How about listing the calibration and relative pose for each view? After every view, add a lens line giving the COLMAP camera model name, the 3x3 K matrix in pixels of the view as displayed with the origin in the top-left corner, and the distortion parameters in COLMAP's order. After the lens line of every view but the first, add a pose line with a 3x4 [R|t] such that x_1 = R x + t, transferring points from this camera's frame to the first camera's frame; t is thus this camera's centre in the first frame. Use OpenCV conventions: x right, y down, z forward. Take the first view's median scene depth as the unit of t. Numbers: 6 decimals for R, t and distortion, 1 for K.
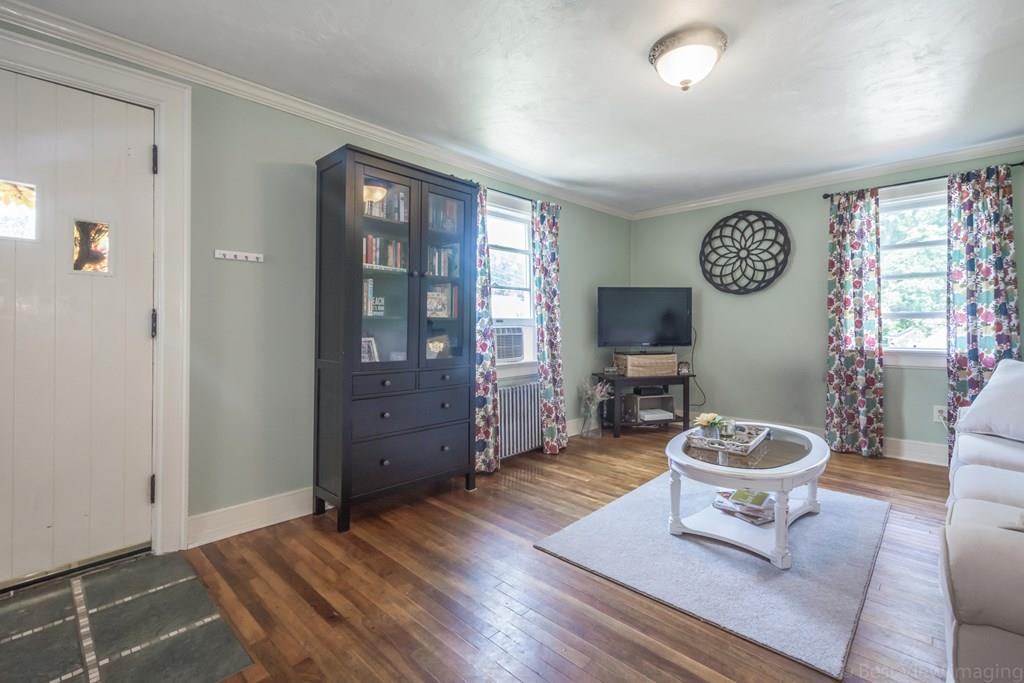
lens RADIAL K [[460.5, 0, 512.3], [0, 460.5, 324.9], [0, 0, 1]] dist [0.001498, 0.000339]
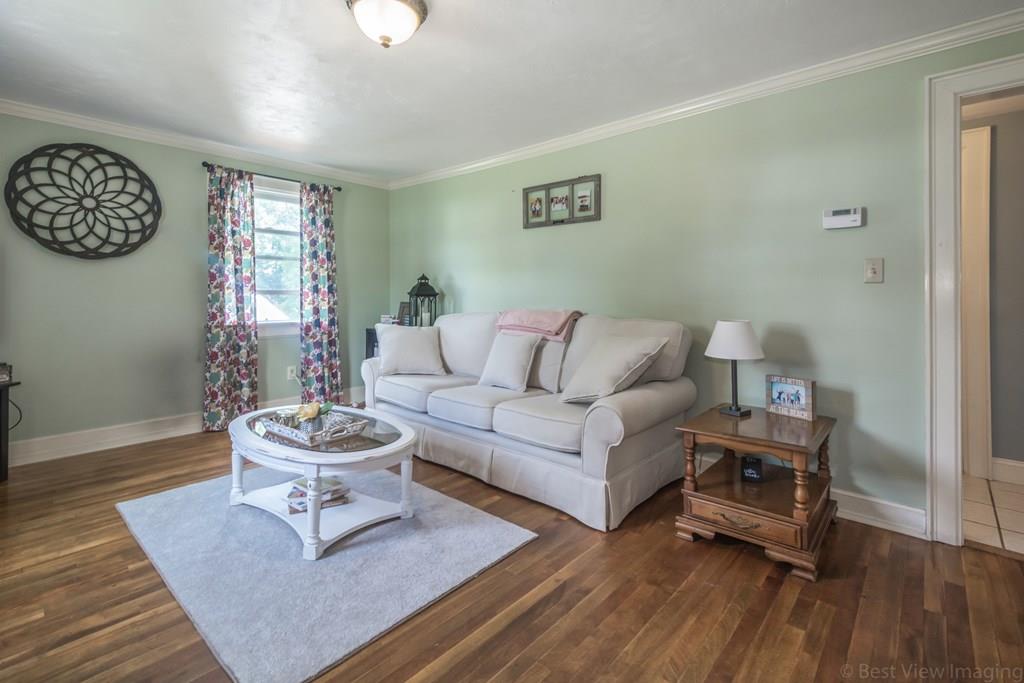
lens RADIAL K [[471.5, 0, 495.5], [0, 471.5, 298.7], [0, 0, 1]] dist [0.019656, -0.000299]
pose [[-0.021700, -0.000477, 0.999764, -0.313275], [-0.000380, 1.000000, 0.000469, -0.004791], [-0.999764, -0.000370, -0.021701, 0.437731]]
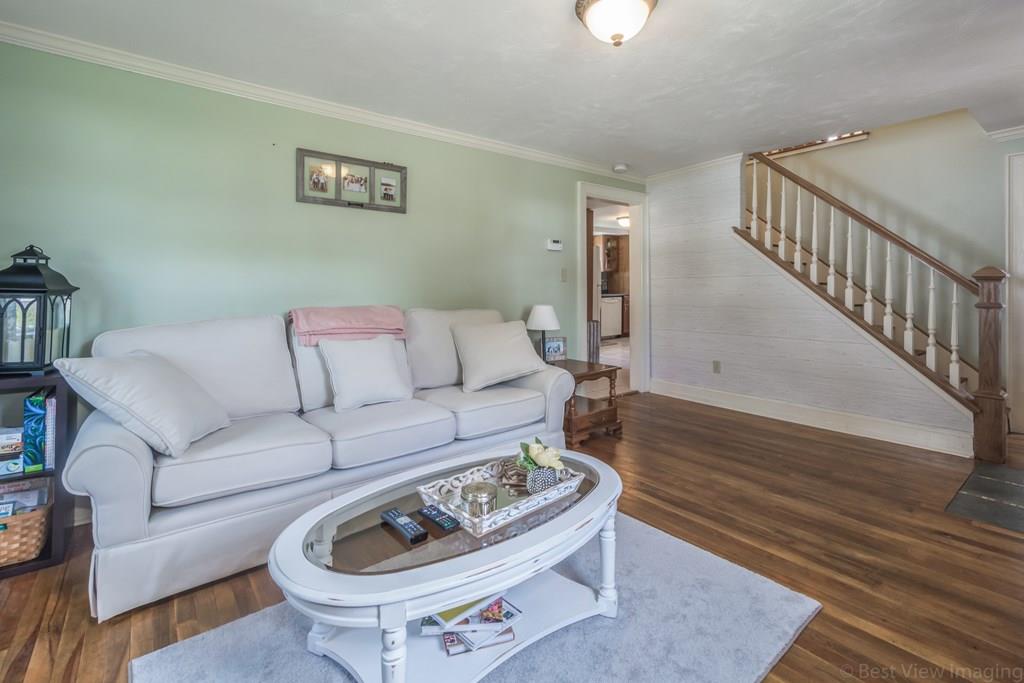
lens RADIAL K [[462.3, 0, 528.5], [0, 462.3, 288.1], [0, 0, 1]] dist [-0.001662, -0.000305]
pose [[-0.993024, 0.010743, 0.117421, 0.240089], [0.010843, 0.999941, 0.000219, -0.010548], [-0.117411, 0.001491, -0.993082, 1.051264]]
